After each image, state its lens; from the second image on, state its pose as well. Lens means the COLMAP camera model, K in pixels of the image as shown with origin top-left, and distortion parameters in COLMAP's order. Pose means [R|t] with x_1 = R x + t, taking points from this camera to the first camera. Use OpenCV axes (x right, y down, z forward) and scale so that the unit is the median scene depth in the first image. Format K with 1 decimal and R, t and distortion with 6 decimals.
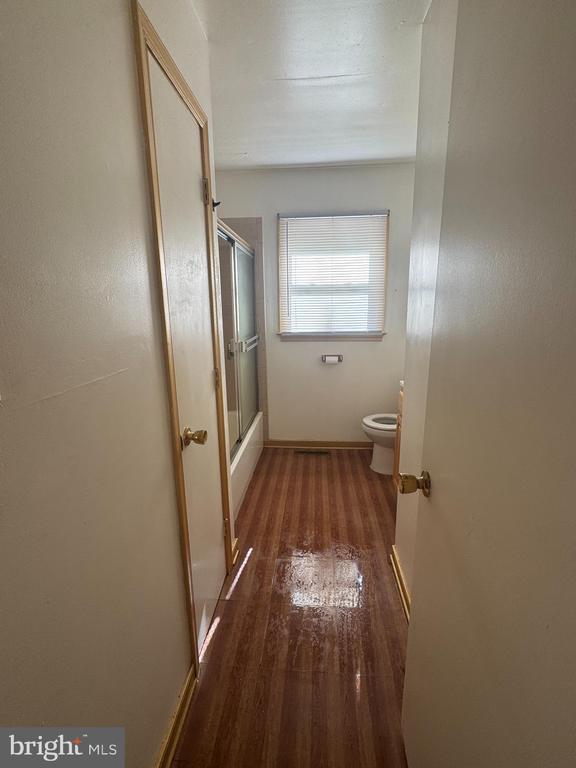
lens RADIAL K [[357.2, 0, 283.7], [0, 357.2, 381.5], [0, 0, 1]] dist [0.016606, 0.000014]
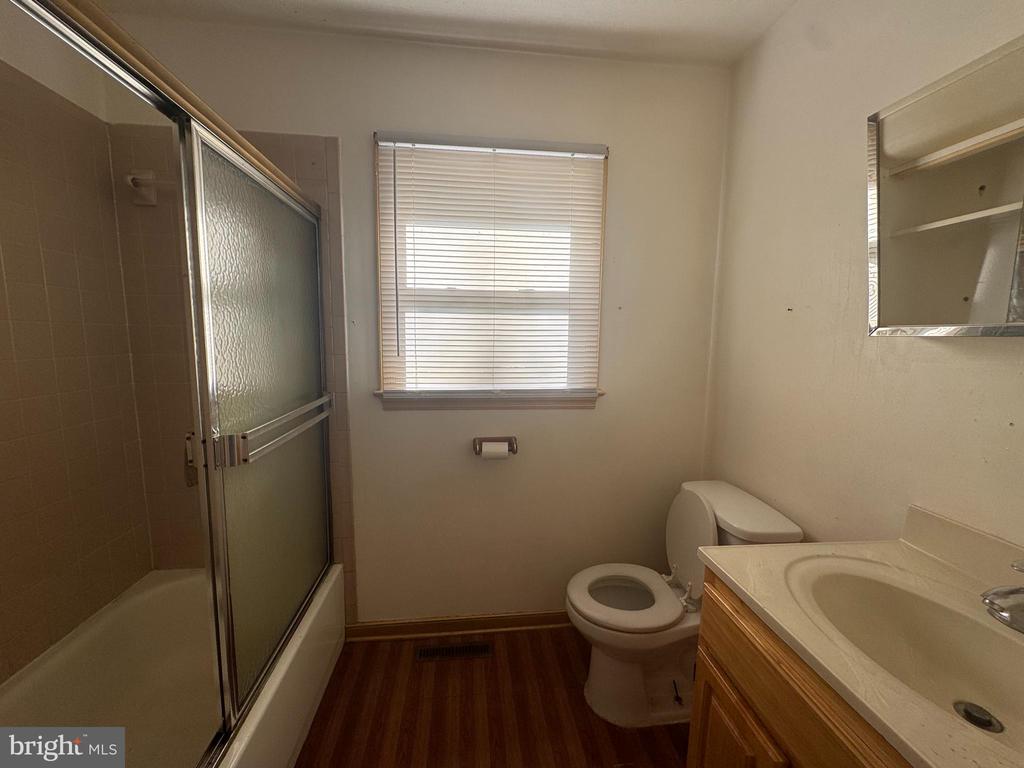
lens RADIAL K [[411.1, 0, 511.2], [0, 411.1, 385.3], [0, 0, 1]] dist [0.001823, 0.000183]
pose [[0.978255, 0.002004, 0.207396, 0.044055], [0.017530, 0.995576, -0.092305, -0.094143], [-0.206663, 0.093933, 0.973893, 0.467324]]
